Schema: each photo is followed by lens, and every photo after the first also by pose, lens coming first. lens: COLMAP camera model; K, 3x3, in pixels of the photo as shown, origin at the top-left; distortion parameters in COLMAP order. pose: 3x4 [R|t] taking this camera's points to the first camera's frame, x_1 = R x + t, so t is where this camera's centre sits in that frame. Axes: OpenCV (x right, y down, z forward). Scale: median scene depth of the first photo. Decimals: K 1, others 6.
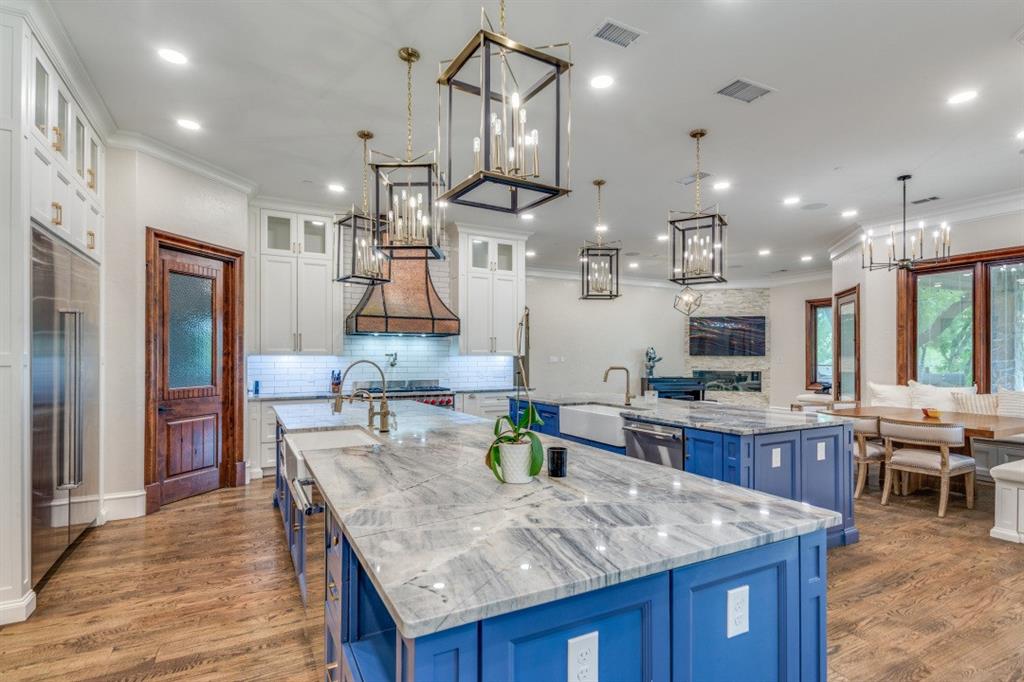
lens RADIAL K [[502.9, 0, 512.4], [0, 502.9, 348.6], [0, 0, 1]] dist [0.000732, -0.000358]
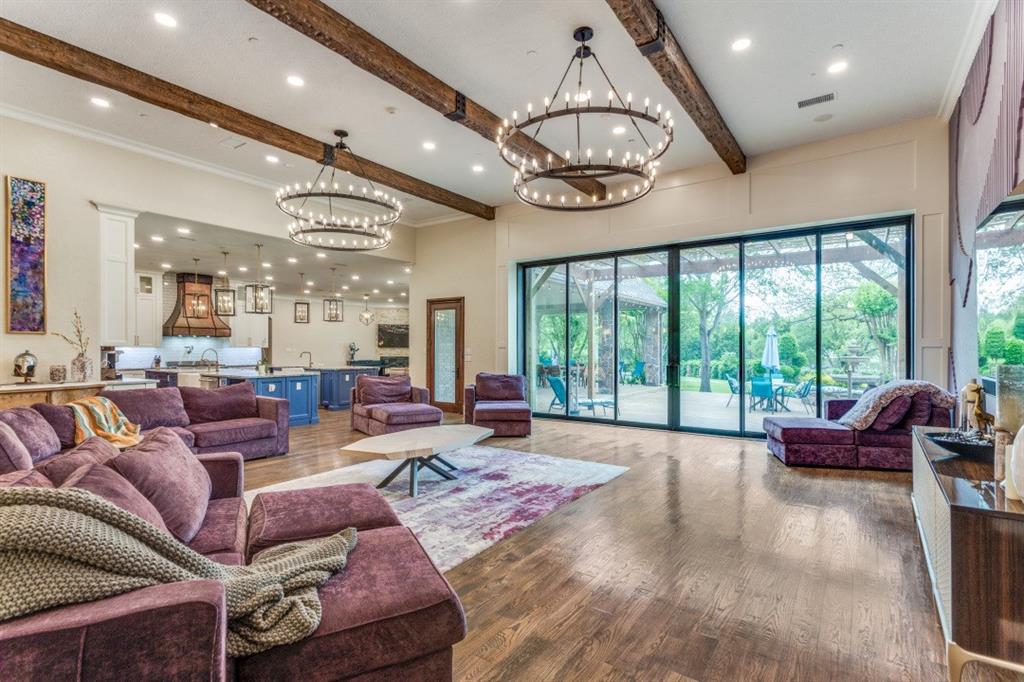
lens RADIAL K [[502.9, 0, 510.9], [0, 502.9, 343.9], [0, 0, 1]] dist [0.000732, -0.000358]
pose [[0.889989, 0.004886, 0.455956, -0.020326], [-0.008348, 0.999950, 0.005578, -0.014011], [-0.455906, -0.008771, 0.889985, -0.853378]]
